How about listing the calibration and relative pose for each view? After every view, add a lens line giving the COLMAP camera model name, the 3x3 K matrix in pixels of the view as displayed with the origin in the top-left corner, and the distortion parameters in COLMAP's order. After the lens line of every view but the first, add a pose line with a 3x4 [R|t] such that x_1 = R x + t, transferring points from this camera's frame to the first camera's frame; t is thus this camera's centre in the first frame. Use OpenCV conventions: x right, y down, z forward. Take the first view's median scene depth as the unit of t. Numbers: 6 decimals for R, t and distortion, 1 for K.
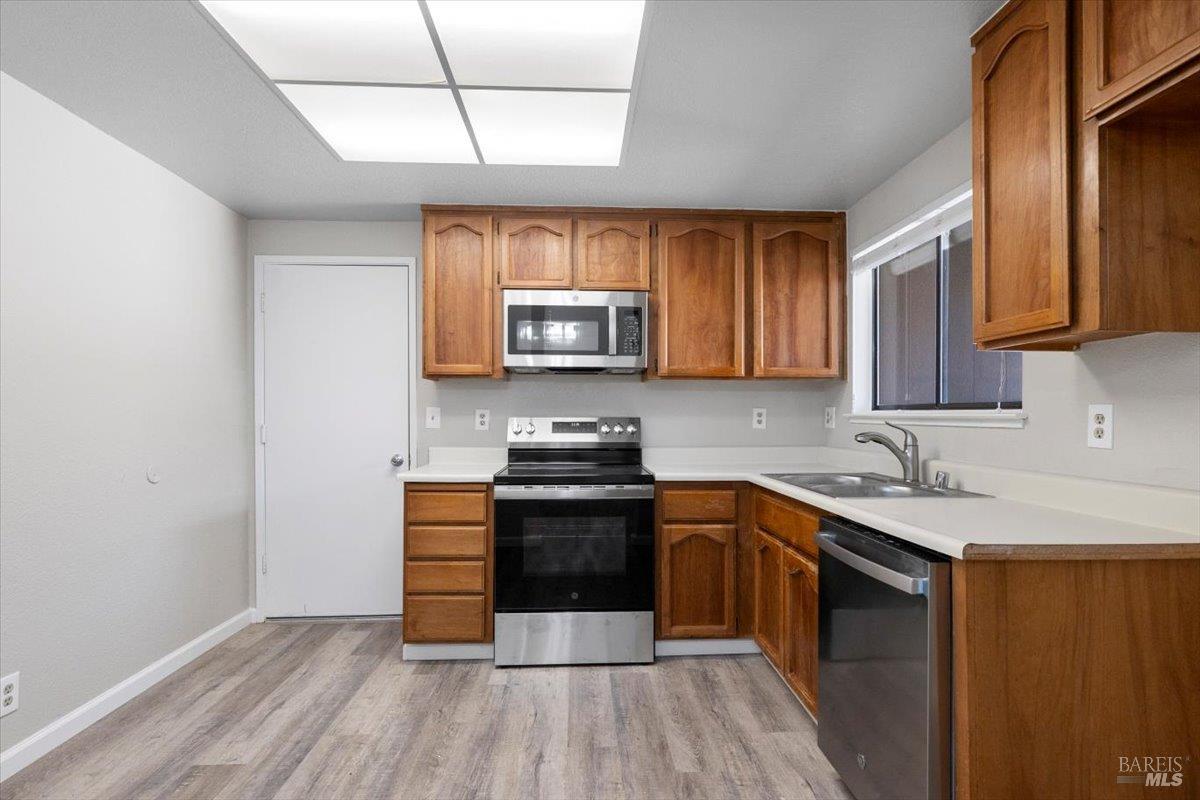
lens RADIAL K [[583.1, 0, 606.0], [0, 583.1, 409.9], [0, 0, 1]] dist [-0.001777, 0.000831]
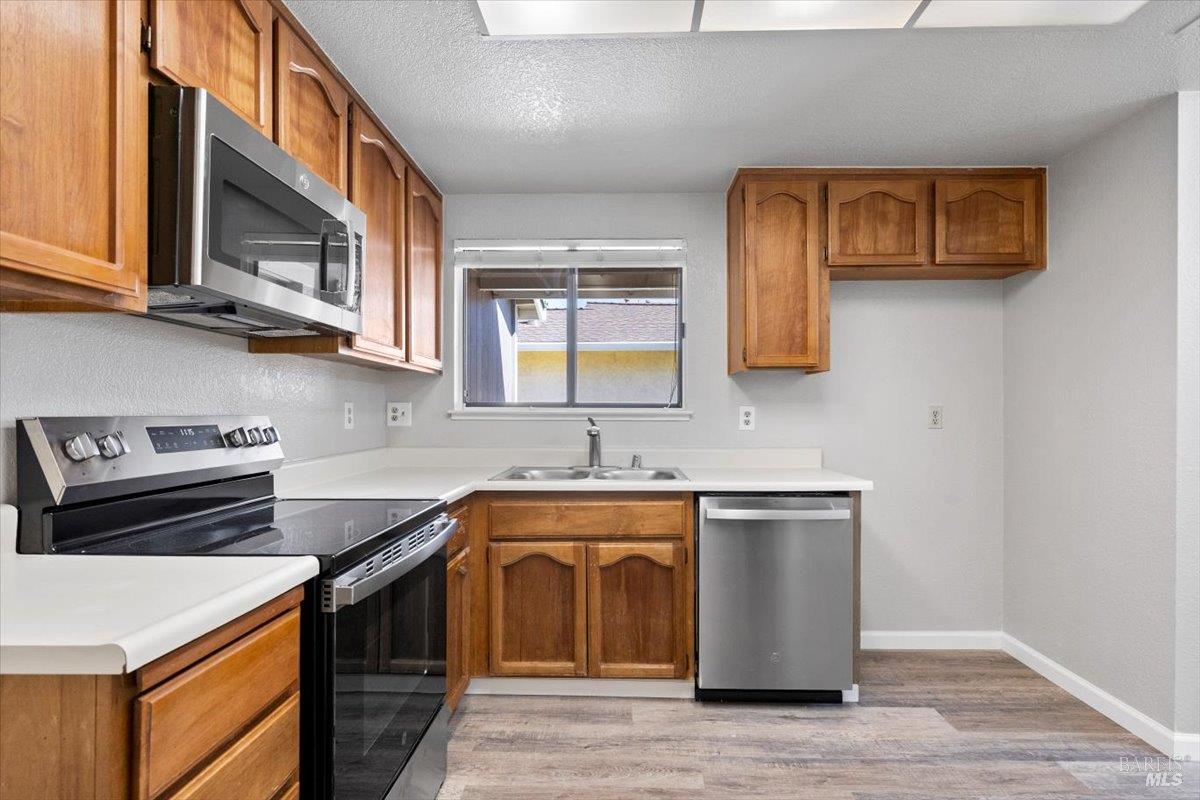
lens RADIAL K [[583.1, 0, 606.0], [0, 583.1, 409.9], [0, 0, 1]] dist [-0.001777, 0.000831]
pose [[0.076005, 0.003440, 0.997102, -0.707816], [-0.010239, 0.999944, -0.002670, 0.007897], [-0.997055, -0.010006, 0.076036, 0.923247]]
